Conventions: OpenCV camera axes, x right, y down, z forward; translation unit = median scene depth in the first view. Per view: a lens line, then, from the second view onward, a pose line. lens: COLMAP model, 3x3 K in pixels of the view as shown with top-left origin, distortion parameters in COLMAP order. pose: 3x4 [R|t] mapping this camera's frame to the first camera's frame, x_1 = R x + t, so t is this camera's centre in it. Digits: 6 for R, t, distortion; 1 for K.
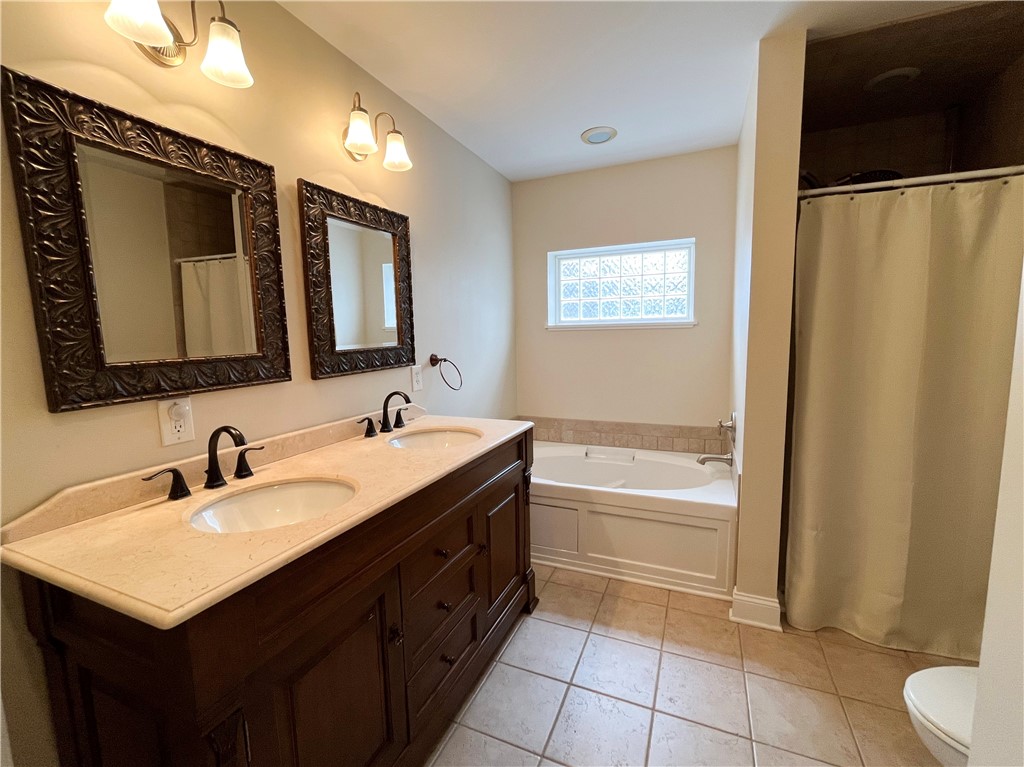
lens RADIAL K [[424.3, 0, 535.7], [0, 424.3, 383.6], [0, 0, 1]] dist [-0.001724, 0.000123]
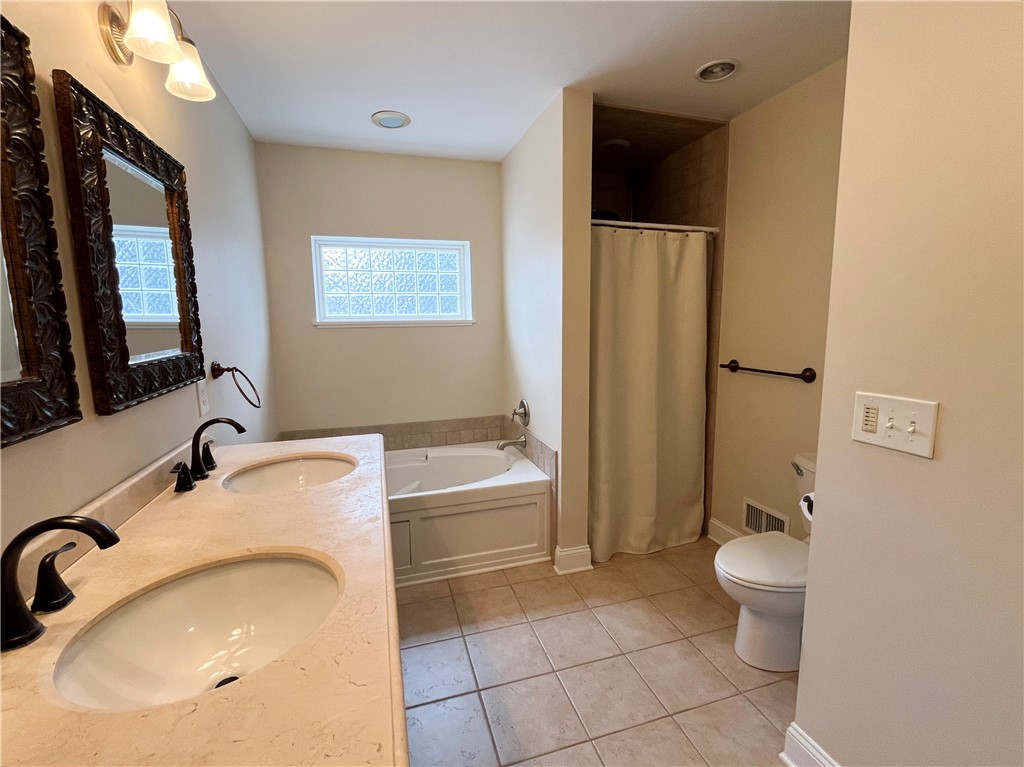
lens RADIAL K [[432.6, 0, 510.7], [0, 432.6, 382.8], [0, 0, 1]] dist [-0.002614, -0.000101]
pose [[0.783360, -0.077607, 0.616704, -0.344793], [0.072558, 0.996809, 0.033274, -0.025588], [-0.617318, 0.018681, 0.786492, 0.123752]]
